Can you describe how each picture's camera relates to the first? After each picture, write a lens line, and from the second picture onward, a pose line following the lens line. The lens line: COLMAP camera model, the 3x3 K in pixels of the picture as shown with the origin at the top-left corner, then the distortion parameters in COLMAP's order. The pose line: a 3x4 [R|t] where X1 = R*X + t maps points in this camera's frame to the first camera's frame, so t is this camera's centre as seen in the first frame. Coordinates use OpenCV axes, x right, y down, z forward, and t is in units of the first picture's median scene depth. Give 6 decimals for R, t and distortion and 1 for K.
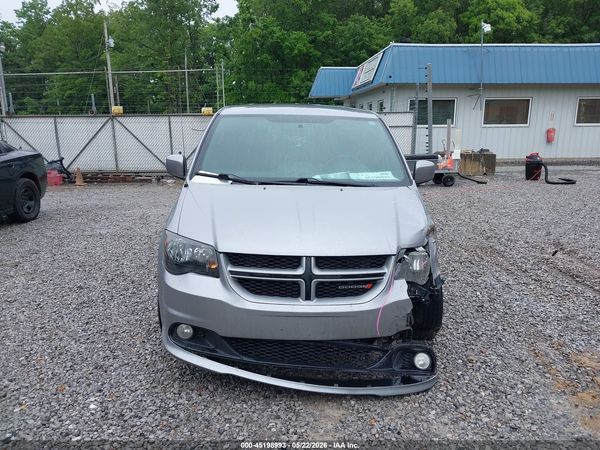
lens RADIAL K [[501.9, 0, 288.8], [0, 501.9, 245.5], [0, 0, 1]] dist [0.008052, 0.004922]
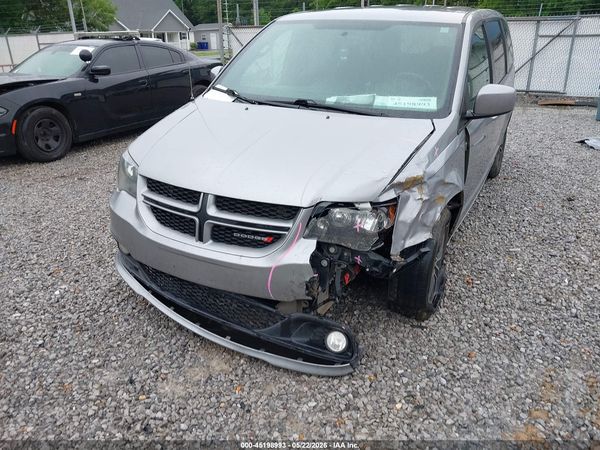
lens RADIAL K [[501.9, 0, 288.8], [0, 501.9, 245.5], [0, 0, 1]] dist [0.008052, 0.004922]
pose [[0.852691, 0.206324, -0.479947, 0.466962], [-0.117252, 0.970851, 0.209044, -0.070150], [0.509088, -0.121975, 0.852028, 0.236252]]
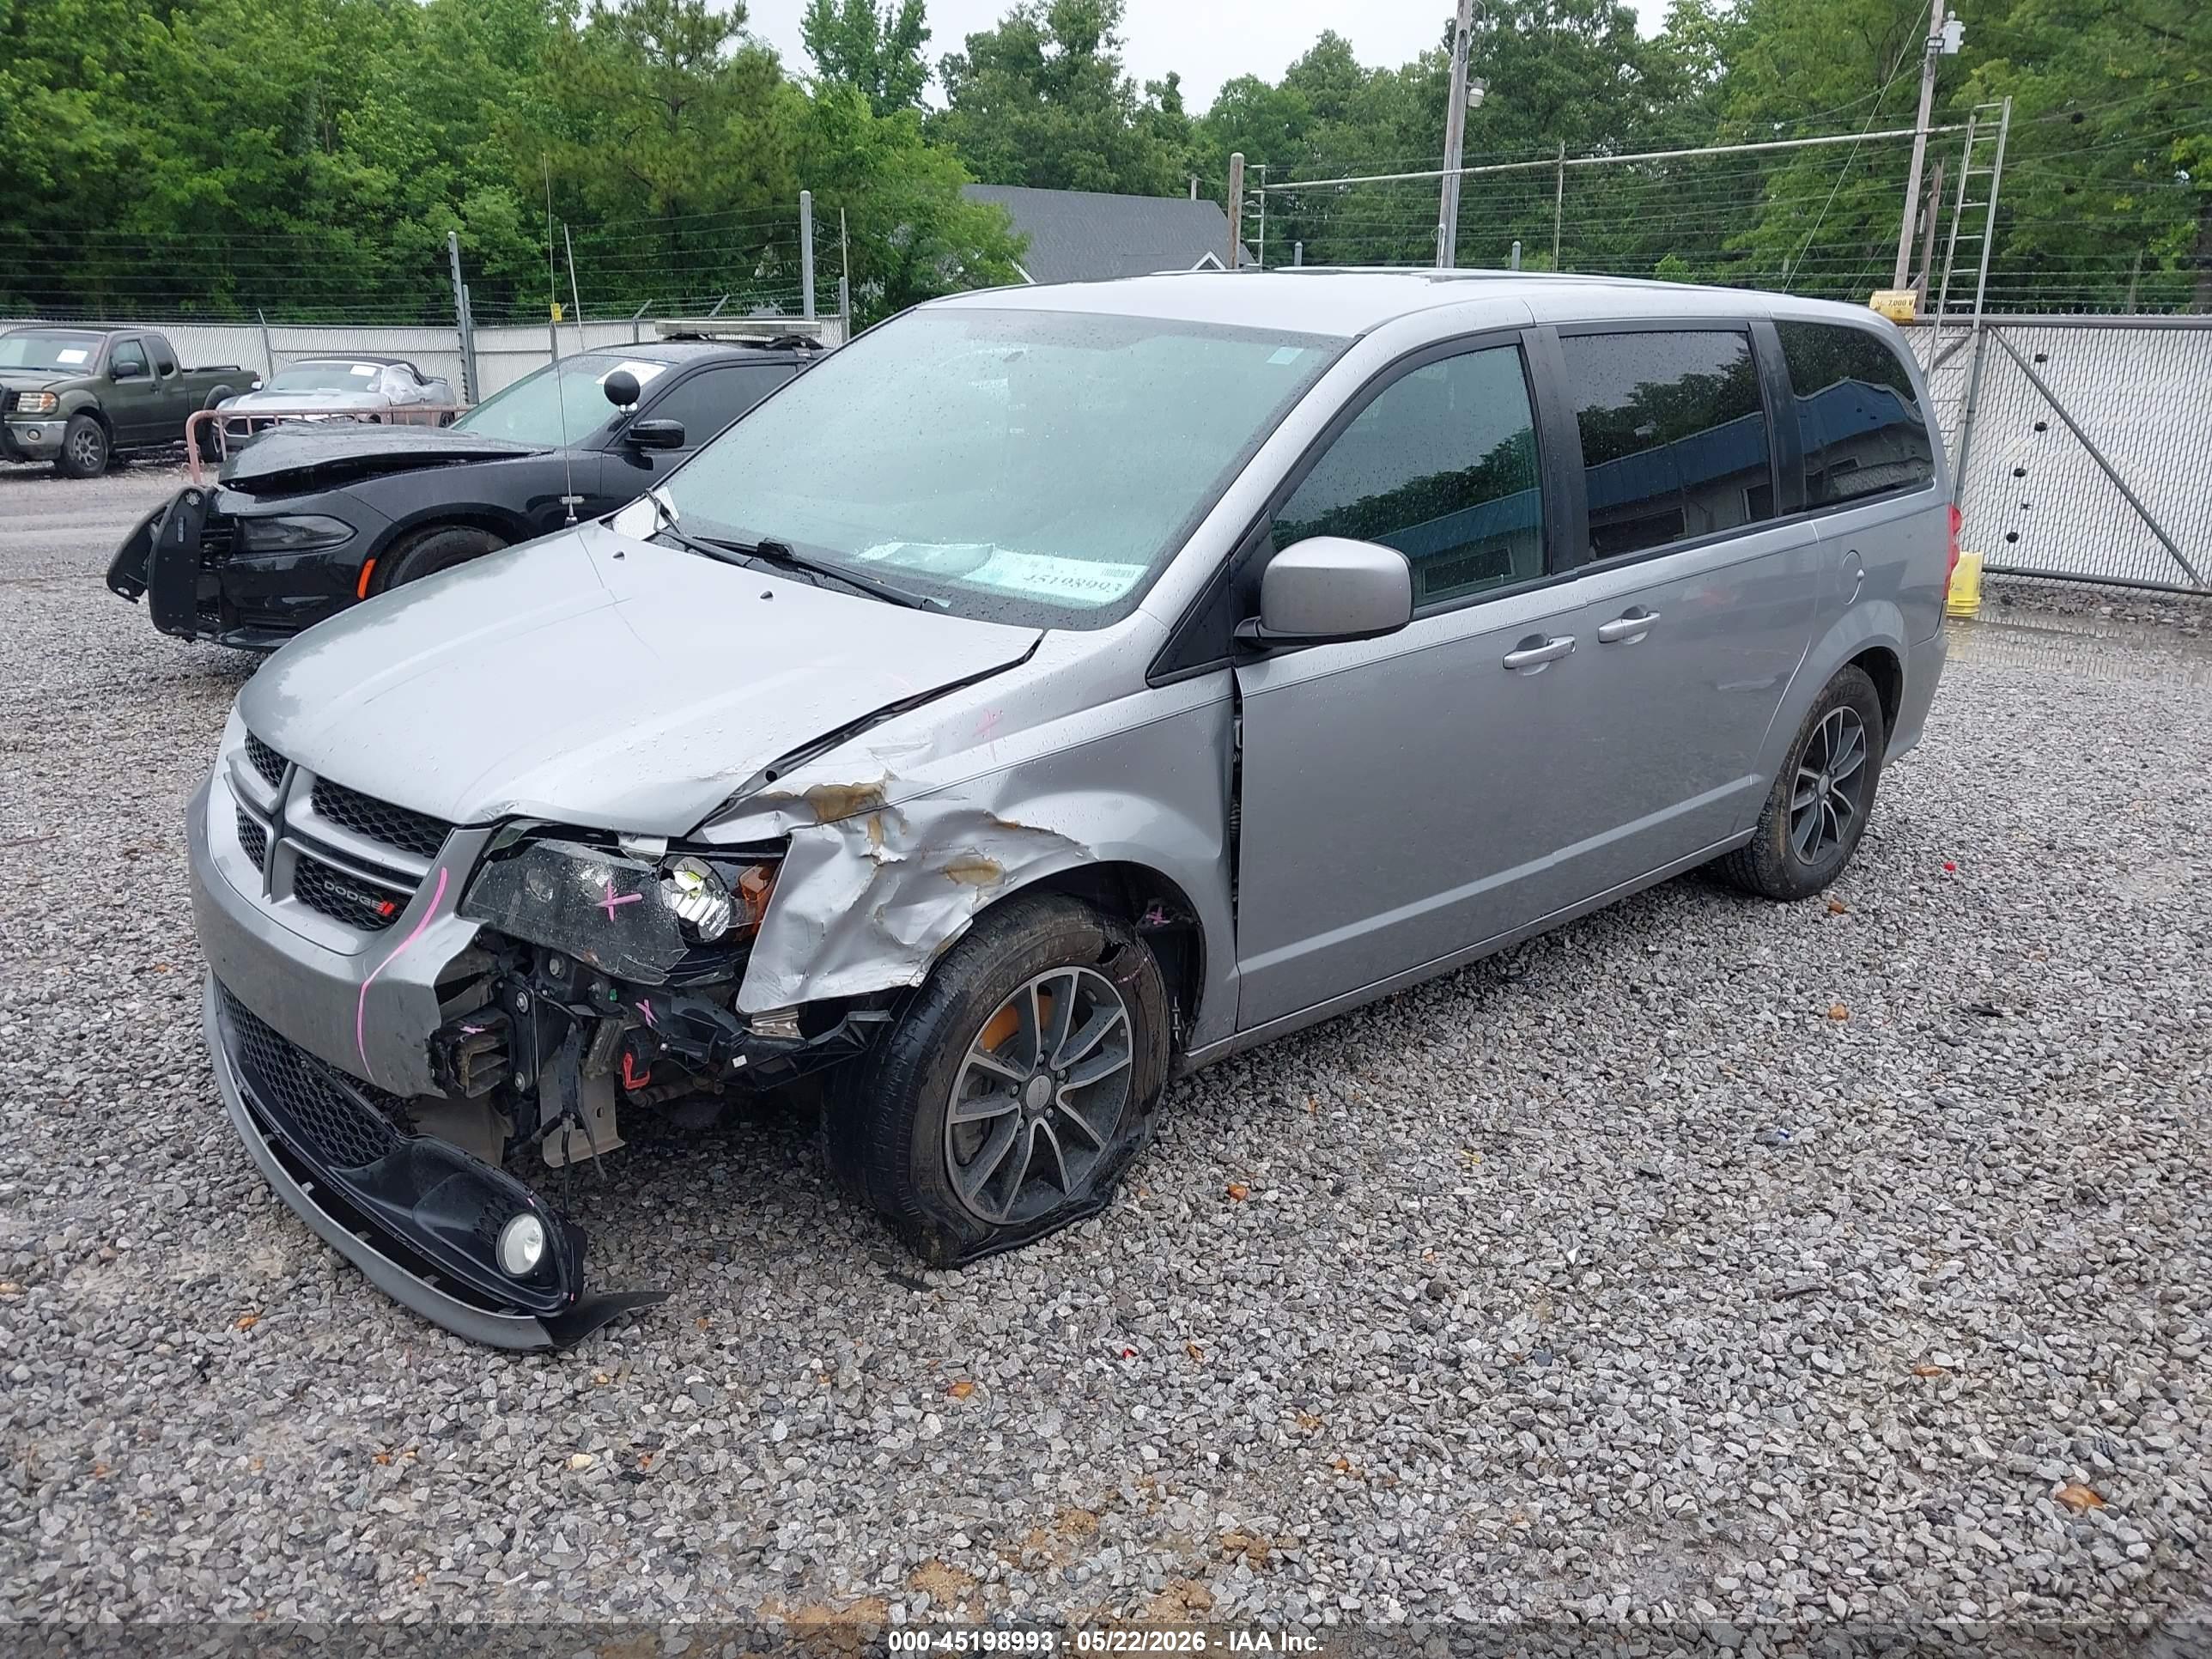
lens RADIAL K [[1850.2, 0, 1064.8], [0, 1850.2, 905.2], [0, 0, 1]] dist [0.008052, 0.004922]
pose [[0.628211, 0.256575, -0.734520, 0.945209], [-0.206524, 0.965185, 0.160516, -0.138345], [0.750132, 0.050858, 0.659329, 0.461153]]
